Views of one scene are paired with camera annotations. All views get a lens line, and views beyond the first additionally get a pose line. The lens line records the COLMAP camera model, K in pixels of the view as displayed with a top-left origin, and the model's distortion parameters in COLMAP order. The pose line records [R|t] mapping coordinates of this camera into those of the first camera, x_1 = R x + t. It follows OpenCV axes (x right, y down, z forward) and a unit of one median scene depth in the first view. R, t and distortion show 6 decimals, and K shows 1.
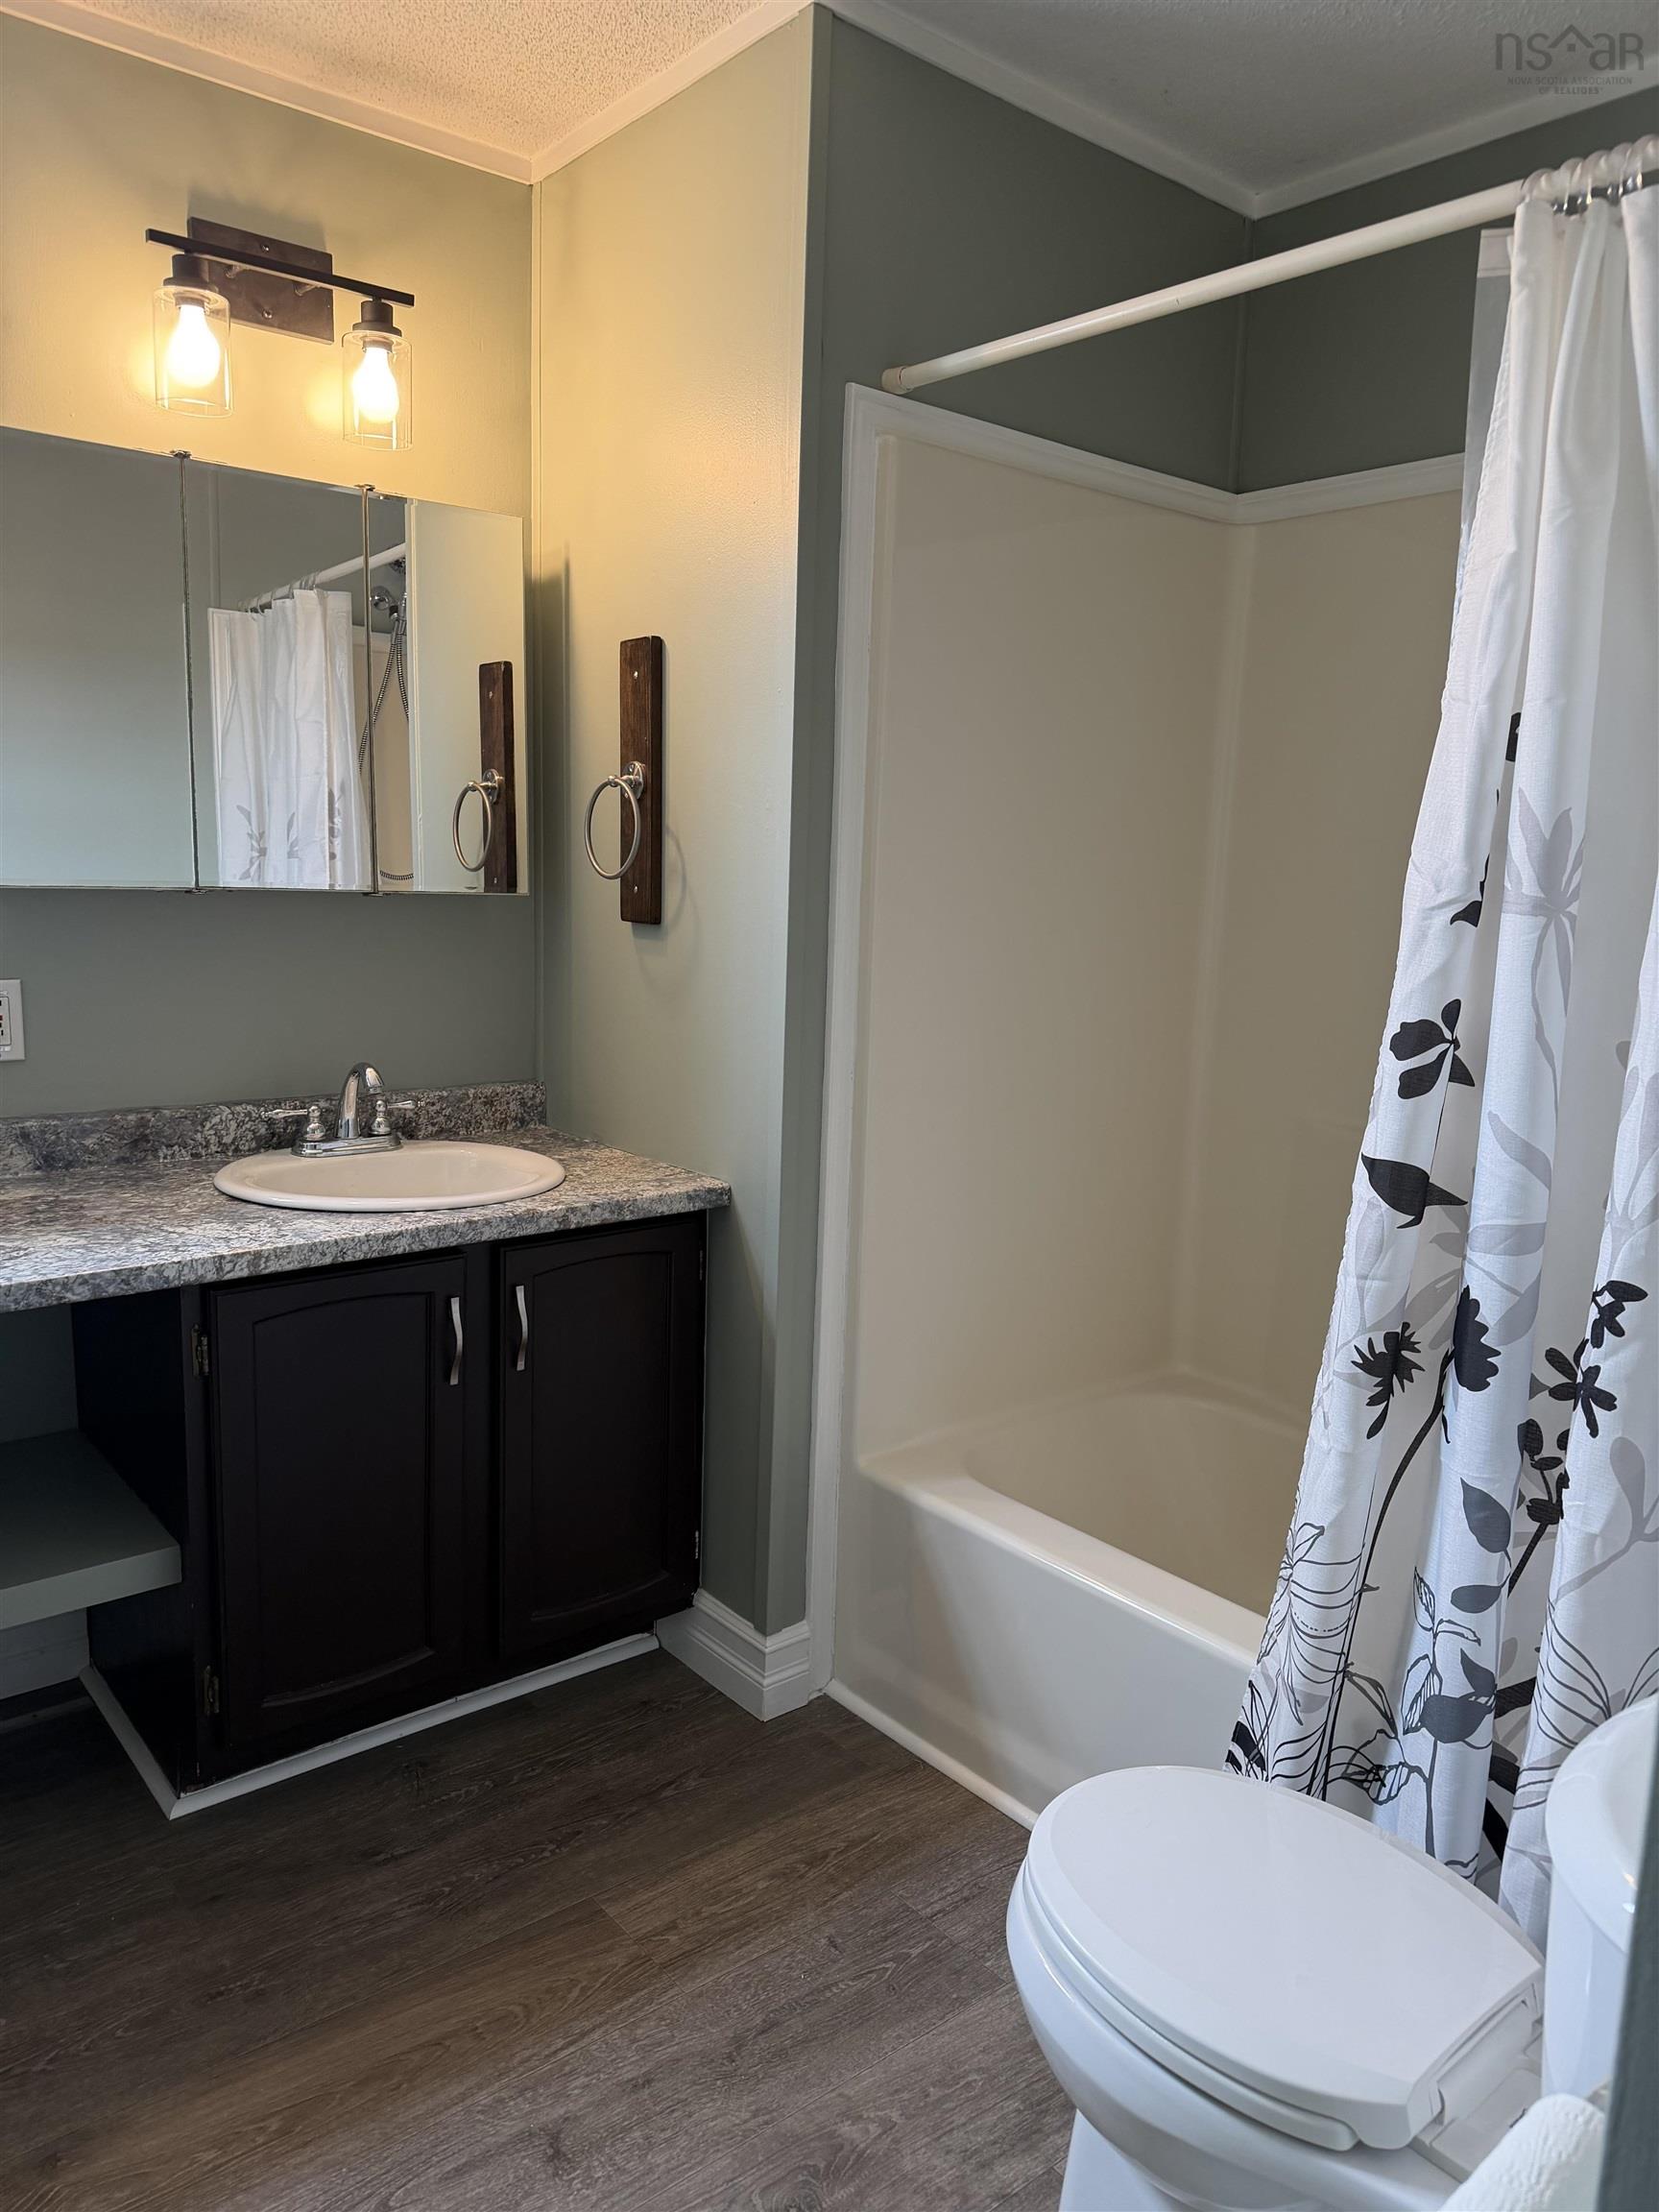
lens RADIAL K [[1543.7, 0, 822.8], [0, 1543.7, 1115.2], [0, 0, 1]] dist [0.062407, -0.072477]
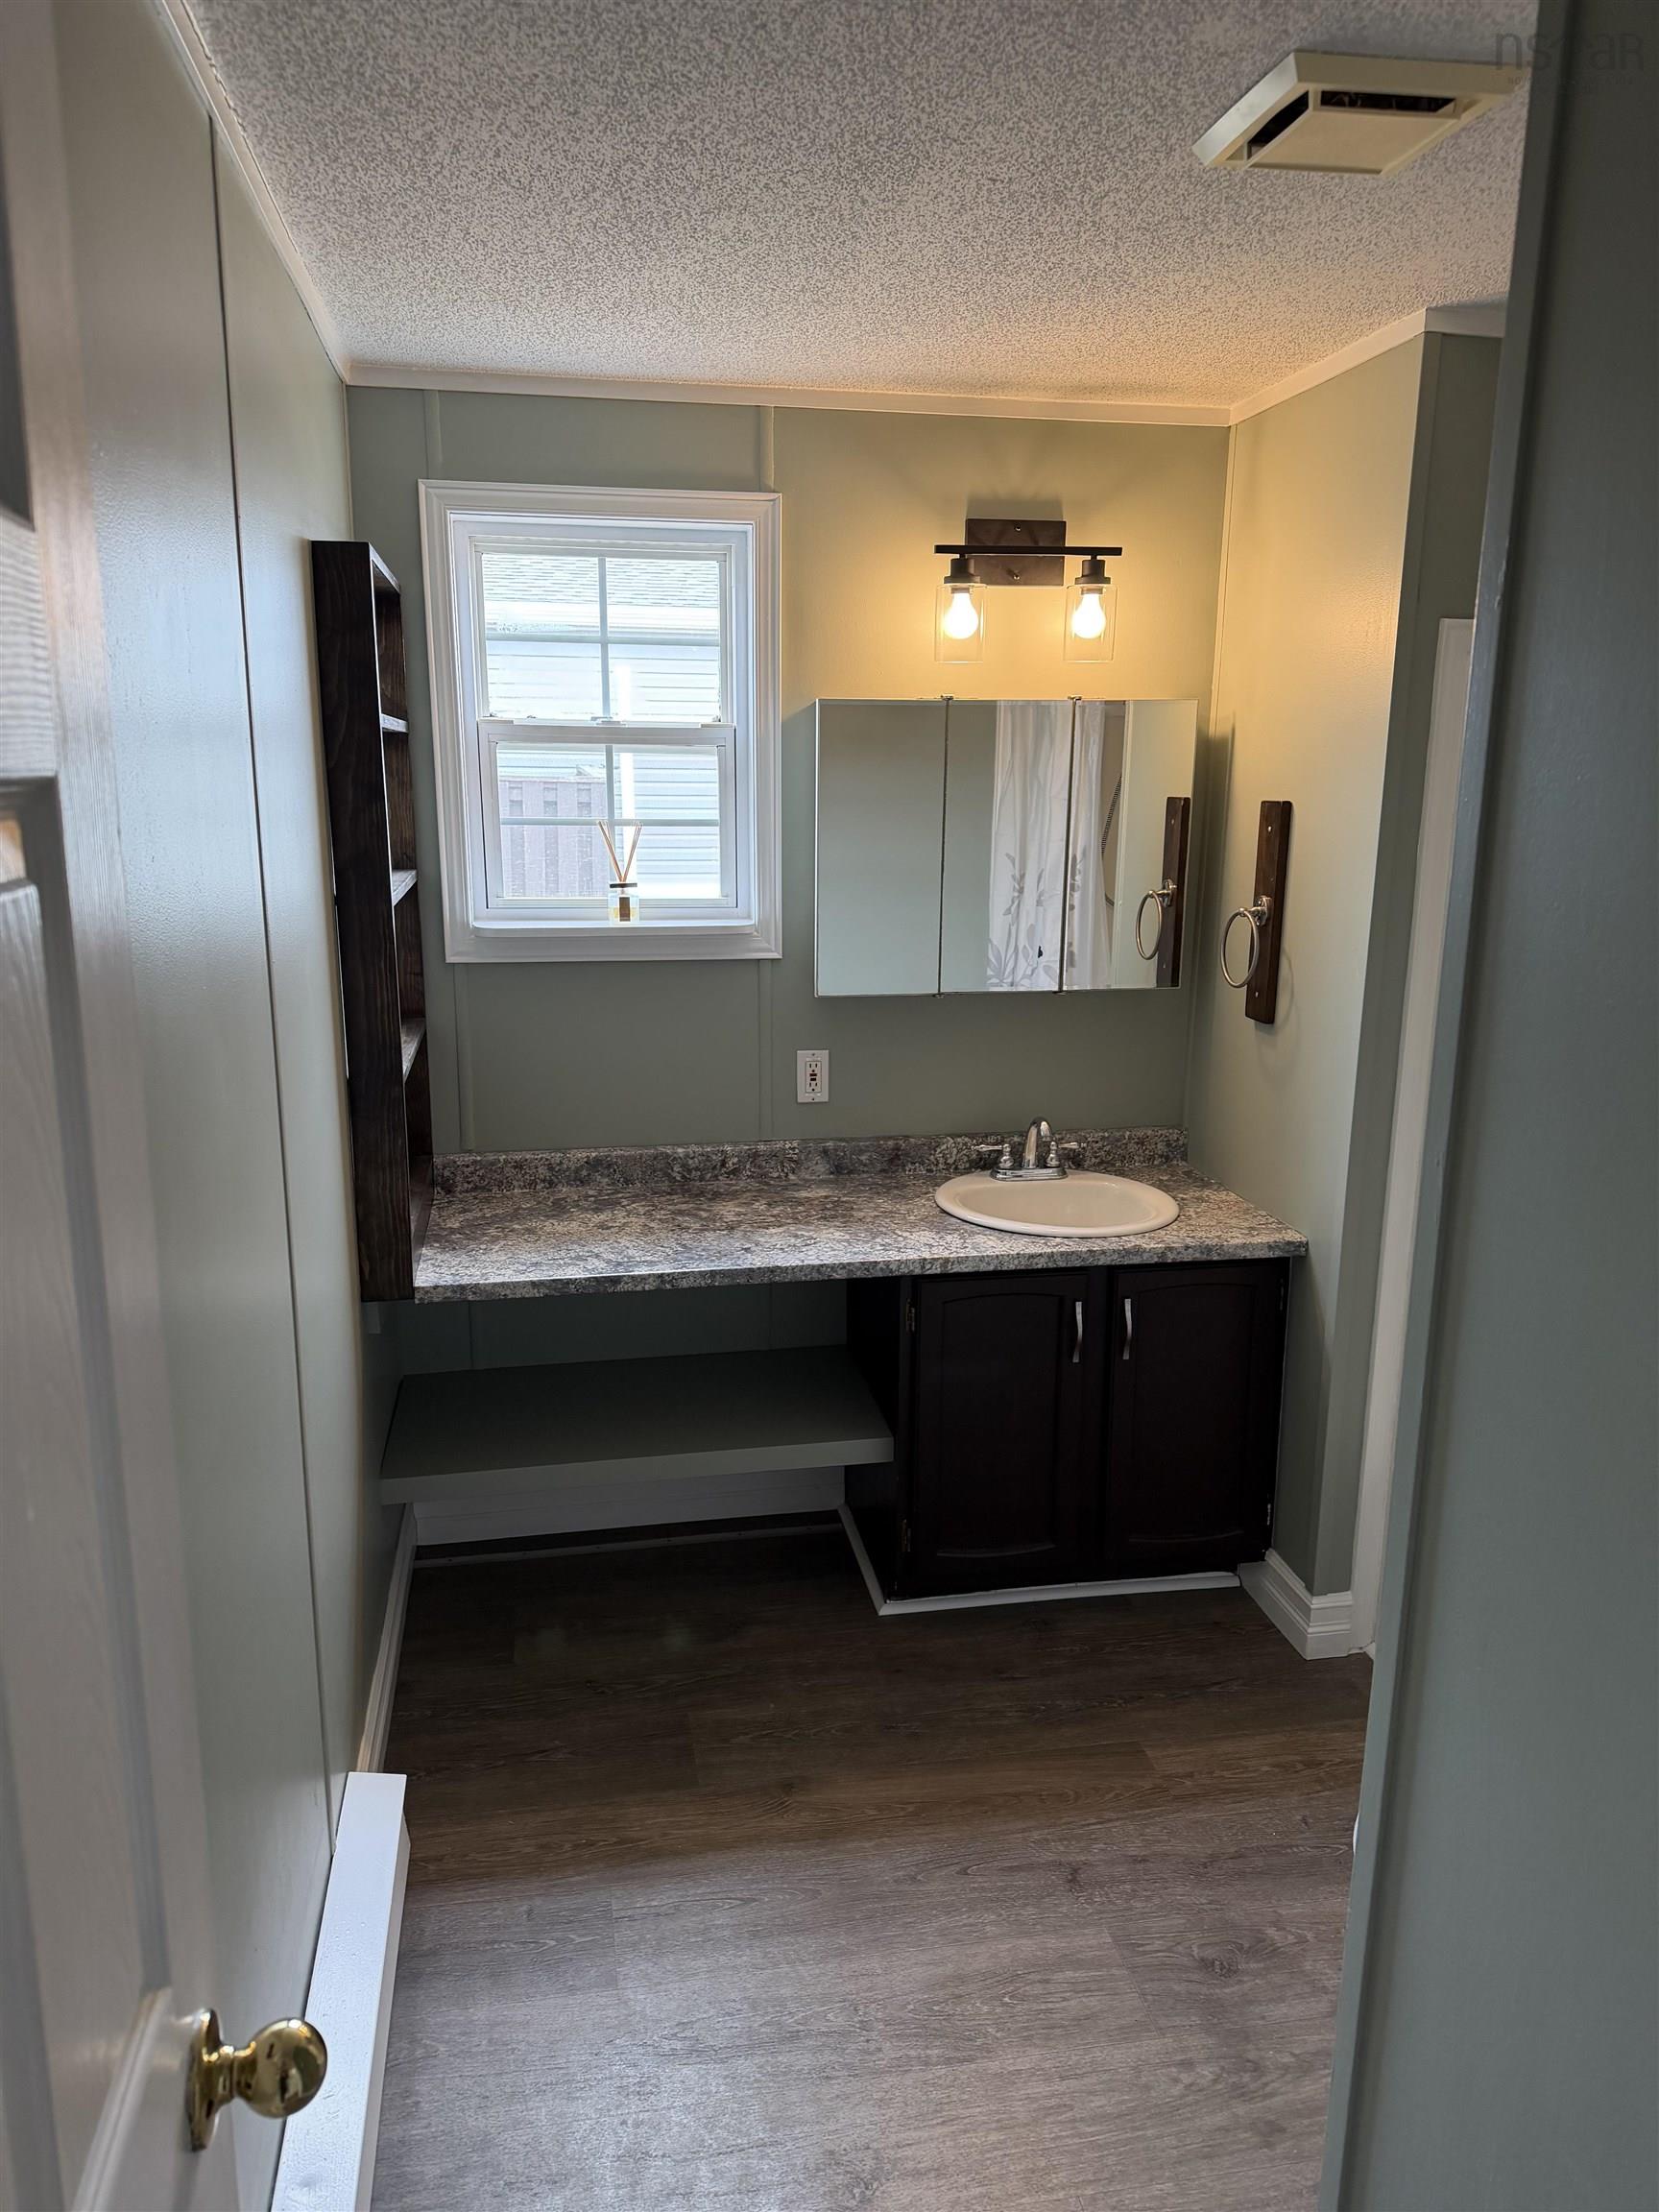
lens RADIAL K [[1543.7, 0, 831.0], [0, 1543.7, 1104.0], [0, 0, 1]] dist [0.062407, -0.072477]
pose [[0.877649, 0.083008, -0.472062, 0.198584], [-0.062882, 0.996318, 0.058285, -0.120399], [0.475162, -0.021469, 0.879636, -0.315696]]
